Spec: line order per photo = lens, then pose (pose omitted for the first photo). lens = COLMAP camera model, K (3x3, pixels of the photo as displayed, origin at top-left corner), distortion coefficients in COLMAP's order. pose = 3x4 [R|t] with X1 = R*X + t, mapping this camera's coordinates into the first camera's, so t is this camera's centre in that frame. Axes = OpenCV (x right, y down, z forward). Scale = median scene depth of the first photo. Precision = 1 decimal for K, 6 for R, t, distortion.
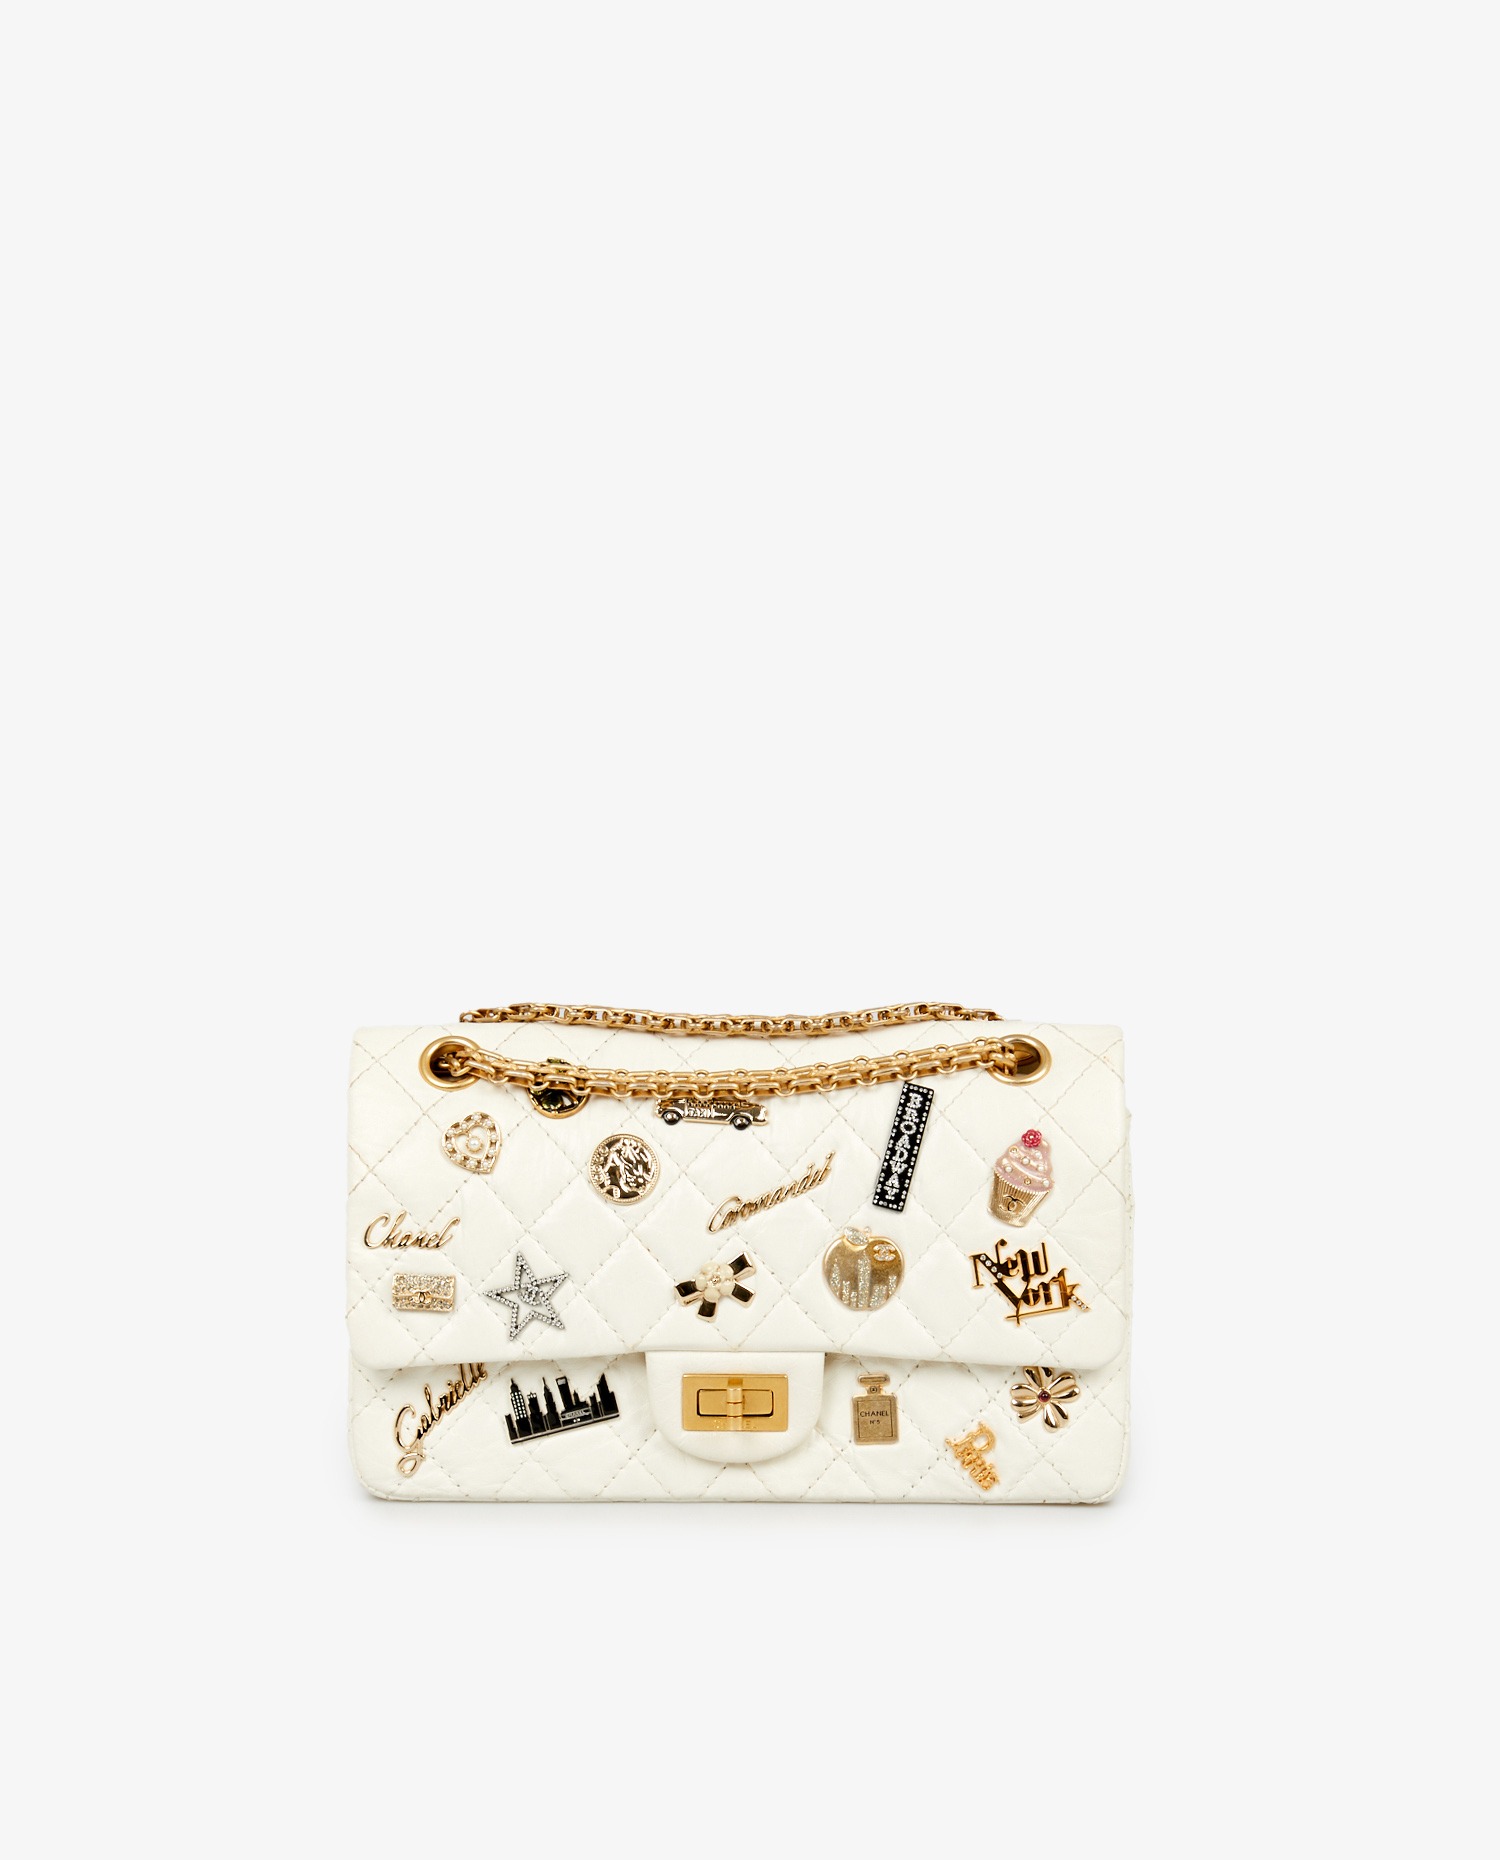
lens RADIAL K [[3901.3, 0, 750.0], [0, 3901.3, 930.0], [0, 0, 1]] dist [0.009436, 0.002682]
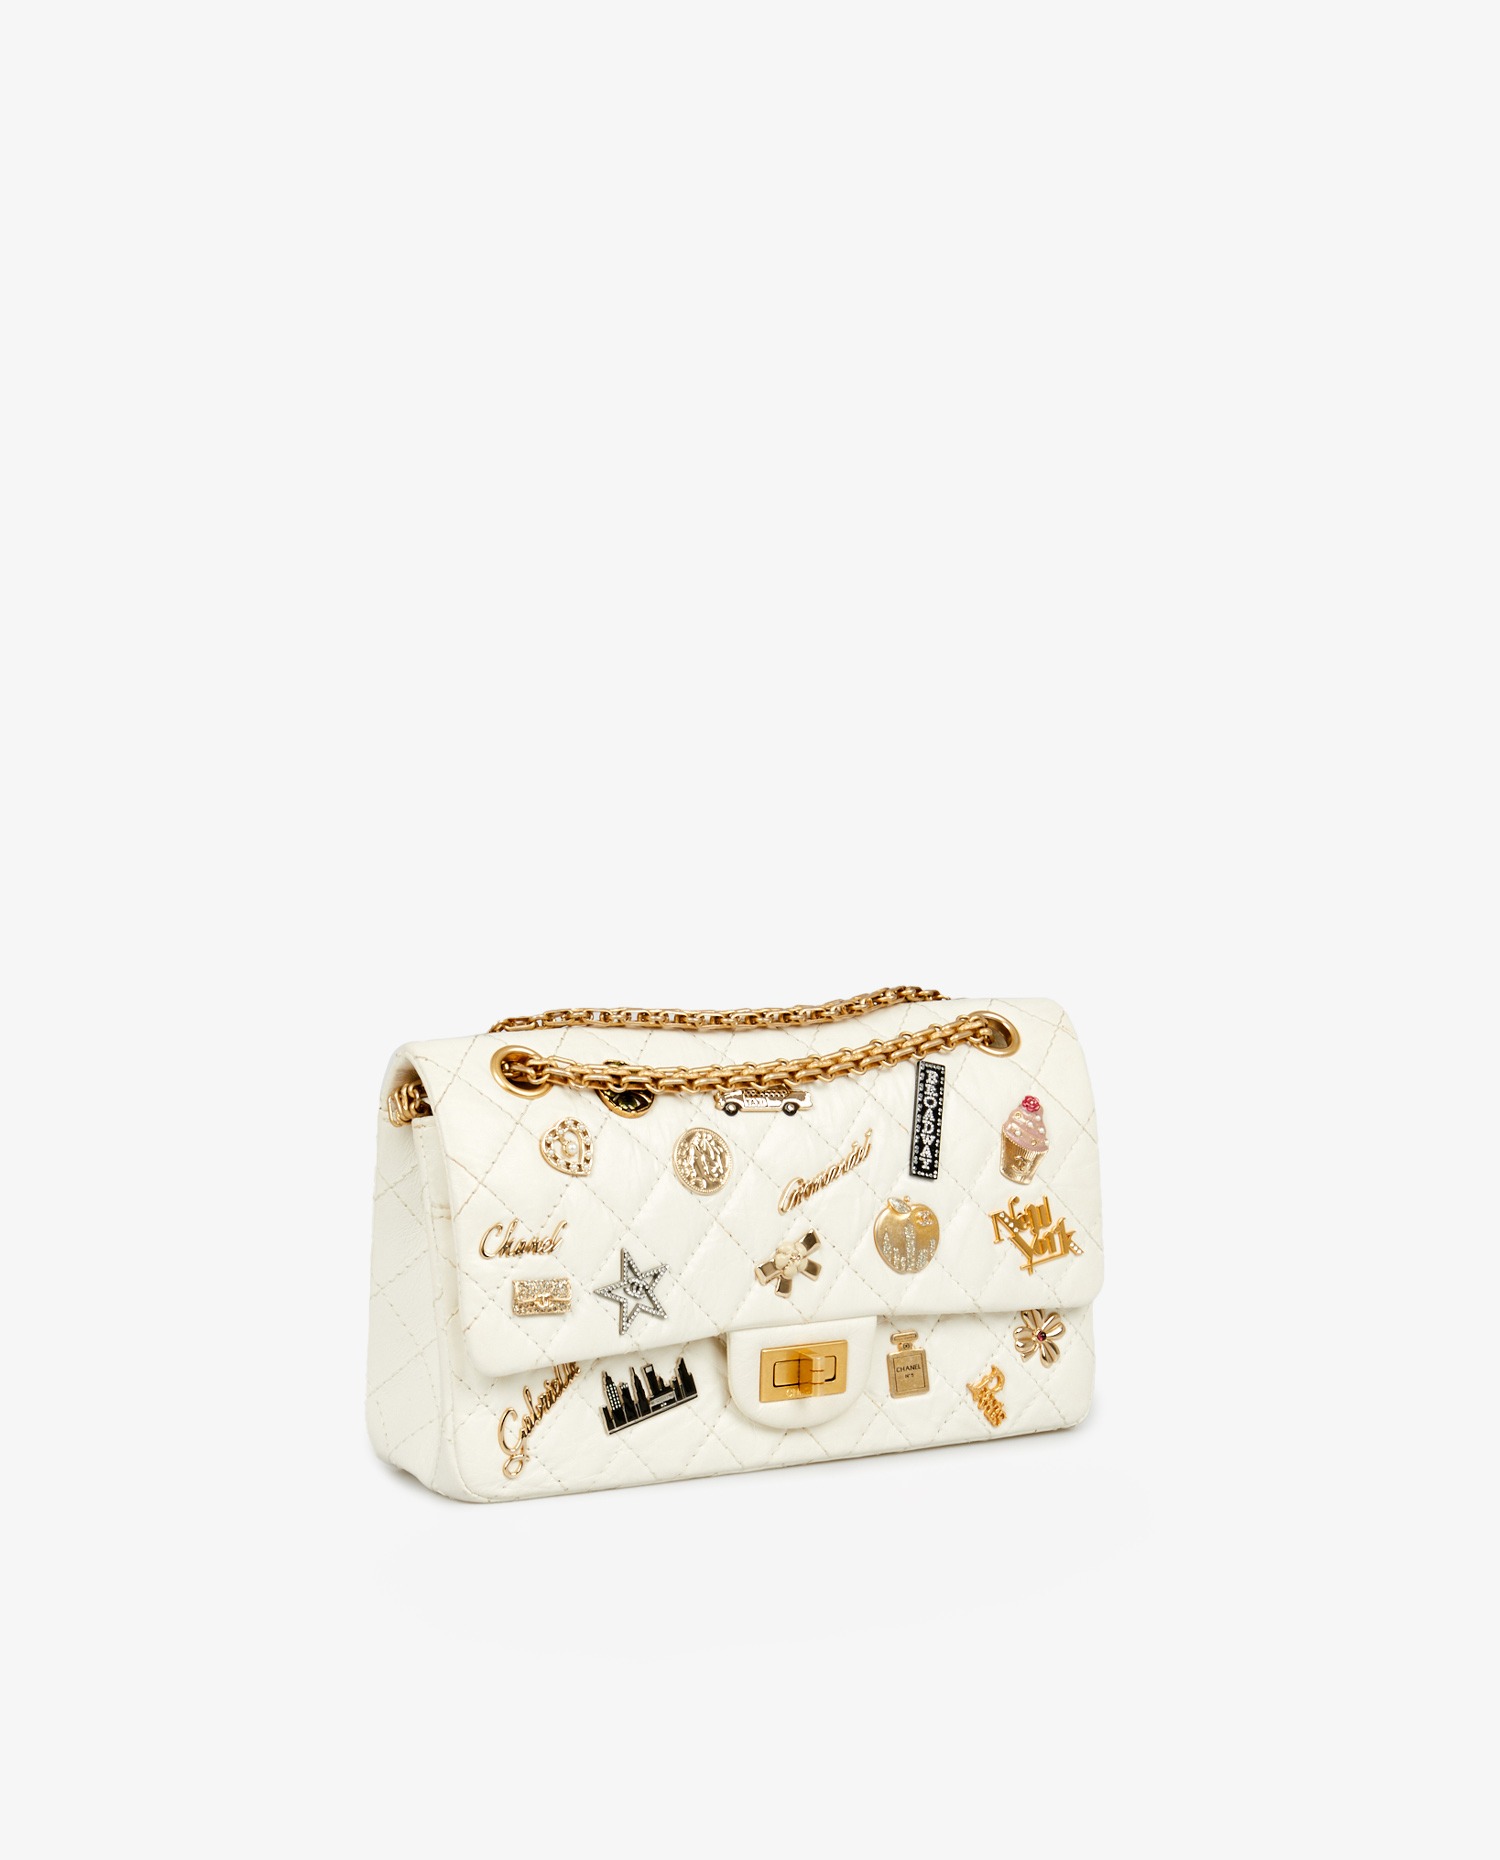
lens RADIAL K [[3901.3, 0, 750.0], [0, 3901.3, 930.0], [0, 0, 1]] dist [0.009436, 0.002682]
pose [[0.867137, -0.050440, 0.495509, -0.536973], [0.044051, 0.998727, 0.024576, -0.026029], [-0.496118, 0.000517, 0.868255, 0.081526]]
